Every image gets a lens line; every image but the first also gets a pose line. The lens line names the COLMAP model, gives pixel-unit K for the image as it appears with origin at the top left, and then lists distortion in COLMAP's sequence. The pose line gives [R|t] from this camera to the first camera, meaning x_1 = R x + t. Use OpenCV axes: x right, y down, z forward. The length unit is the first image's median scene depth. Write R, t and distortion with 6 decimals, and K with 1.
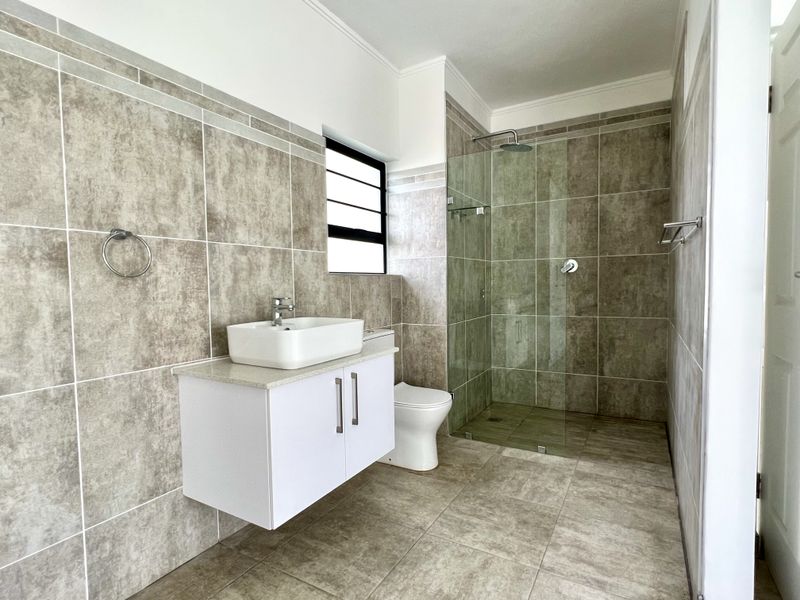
lens RADIAL K [[418.5, 0, 400.1], [0, 418.5, 306.0], [0, 0, 1]] dist [-0.001618, 0.000856]
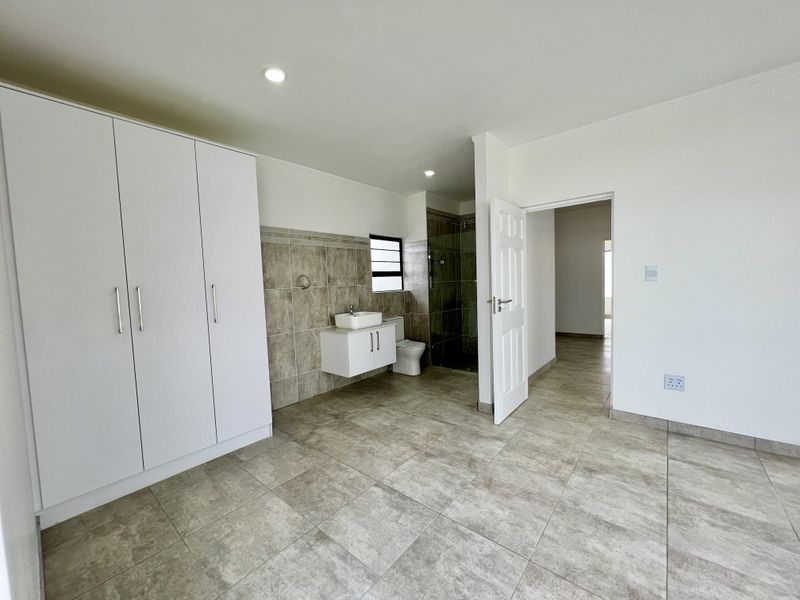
lens RADIAL K [[318.7, 0, 398.9], [0, 318.7, 301.6], [0, 0, 1]] dist [0.000010, 0.000084]
pose [[0.984405, -0.012734, -0.175457, 0.398995], [0.014682, 0.999844, 0.009813, -0.059174], [0.175304, -0.012236, 0.984438, -1.055383]]
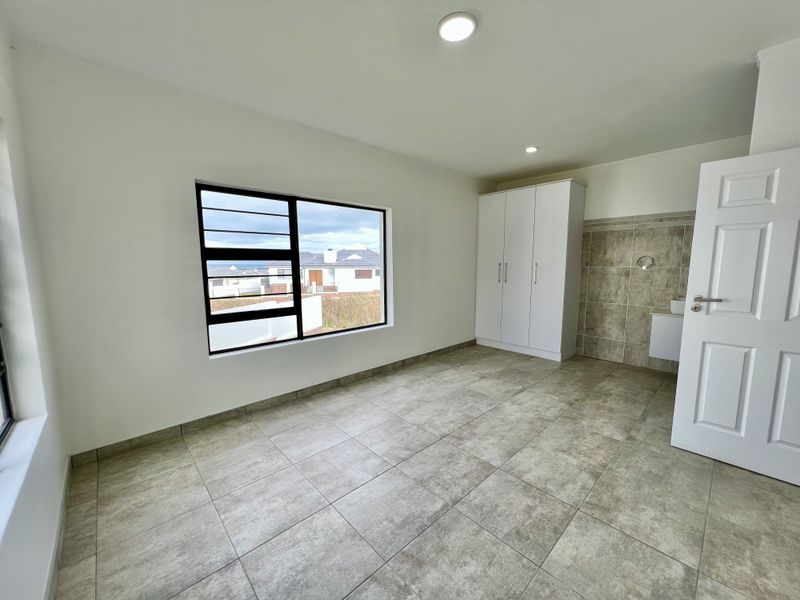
lens RADIAL K [[318.7, 0, 399.2], [0, 318.7, 299.8], [0, 0, 1]] dist [0.000010, 0.000084]
pose [[-0.294761, 0.124522, -0.947423, 2.062939], [-0.045903, 0.988483, 0.144200, -0.152749], [0.954468, 0.085994, -0.285650, -0.178818]]
